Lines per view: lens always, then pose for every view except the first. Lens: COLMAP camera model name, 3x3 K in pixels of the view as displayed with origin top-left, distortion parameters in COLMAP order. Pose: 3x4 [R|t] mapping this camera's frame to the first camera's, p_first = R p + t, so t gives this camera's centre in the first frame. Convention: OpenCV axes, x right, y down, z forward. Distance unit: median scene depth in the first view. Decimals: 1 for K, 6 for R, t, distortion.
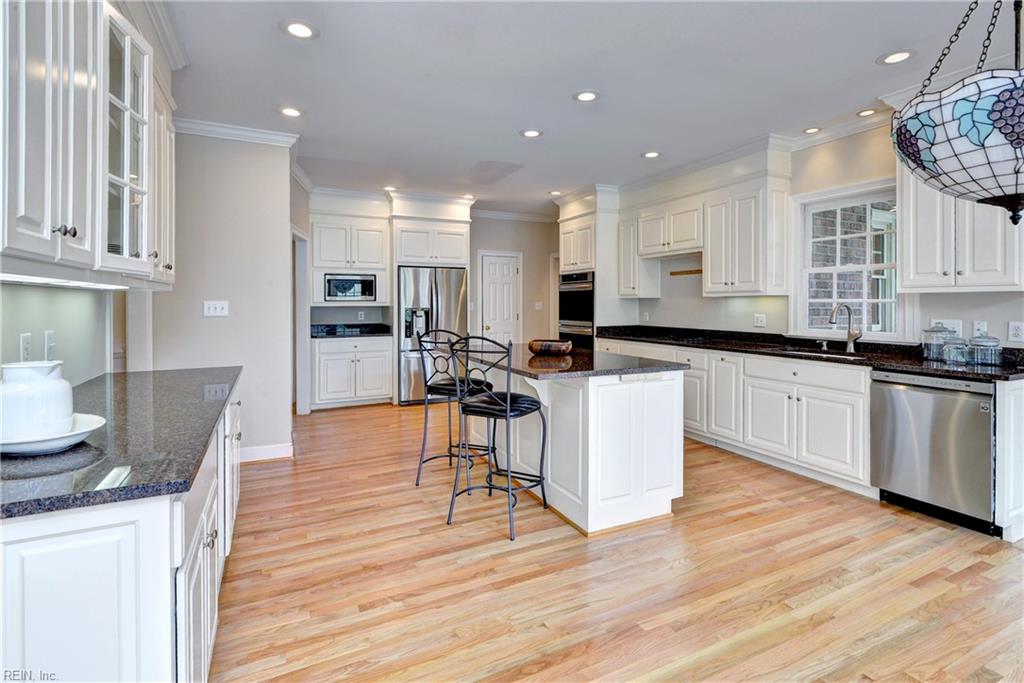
lens RADIAL K [[497.0, 0, 514.5], [0, 497.0, 305.8], [0, 0, 1]] dist [0.007790, -0.002868]
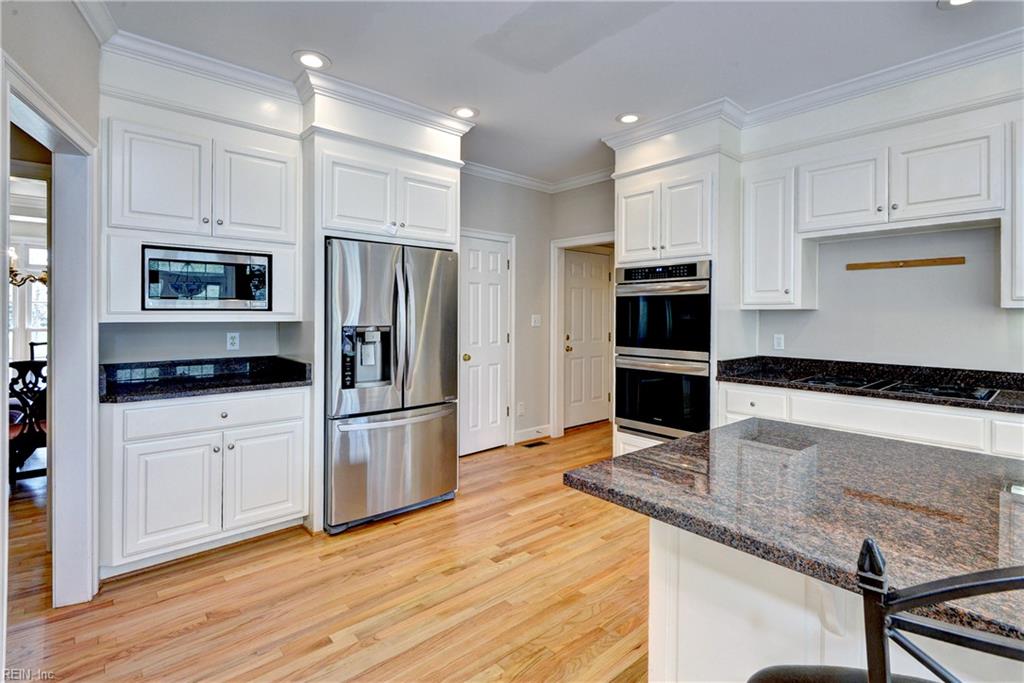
lens RADIAL K [[478.0, 0, 511.0], [0, 478.0, 316.3], [0, 0, 1]] dist [-0.000302, -0.001481]
pose [[0.967335, 0.005913, 0.253433, -0.179317], [-0.005349, 0.999981, -0.002913, -0.004505], [-0.253445, 0.001462, 0.967349, 0.522382]]
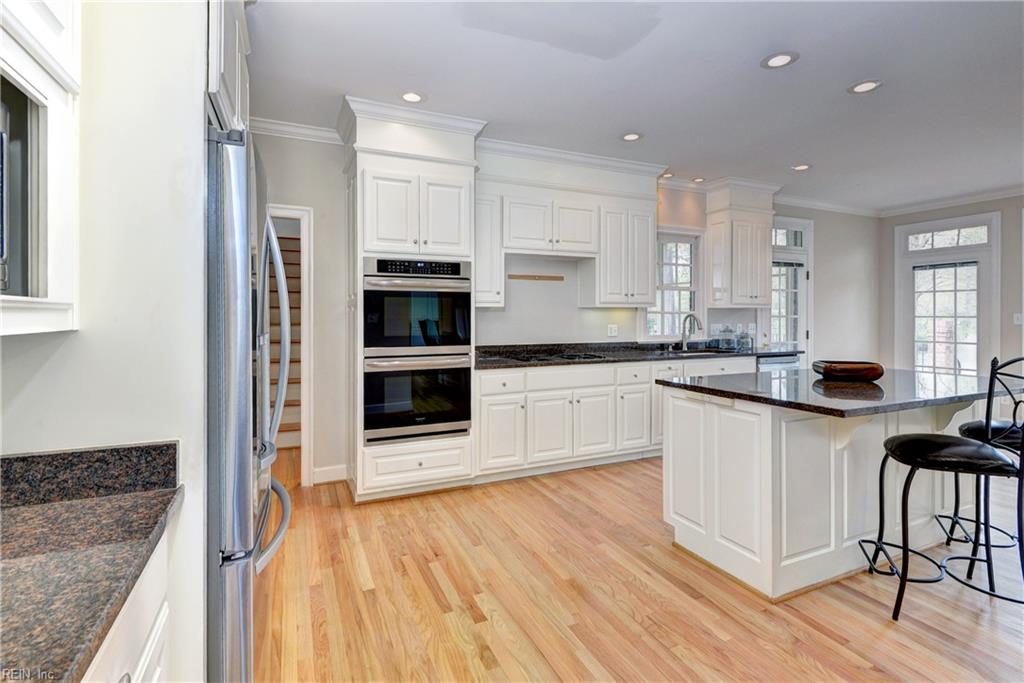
lens RADIAL K [[497.0, 0, 509.9], [0, 497.0, 314.5], [0, 0, 1]] dist [0.007790, -0.002868]
pose [[0.031129, 0.000189, 0.999515, -0.426529], [0.005568, 0.999984, -0.000362, -0.004238], [-0.999500, 0.005577, 0.031128, 0.891588]]
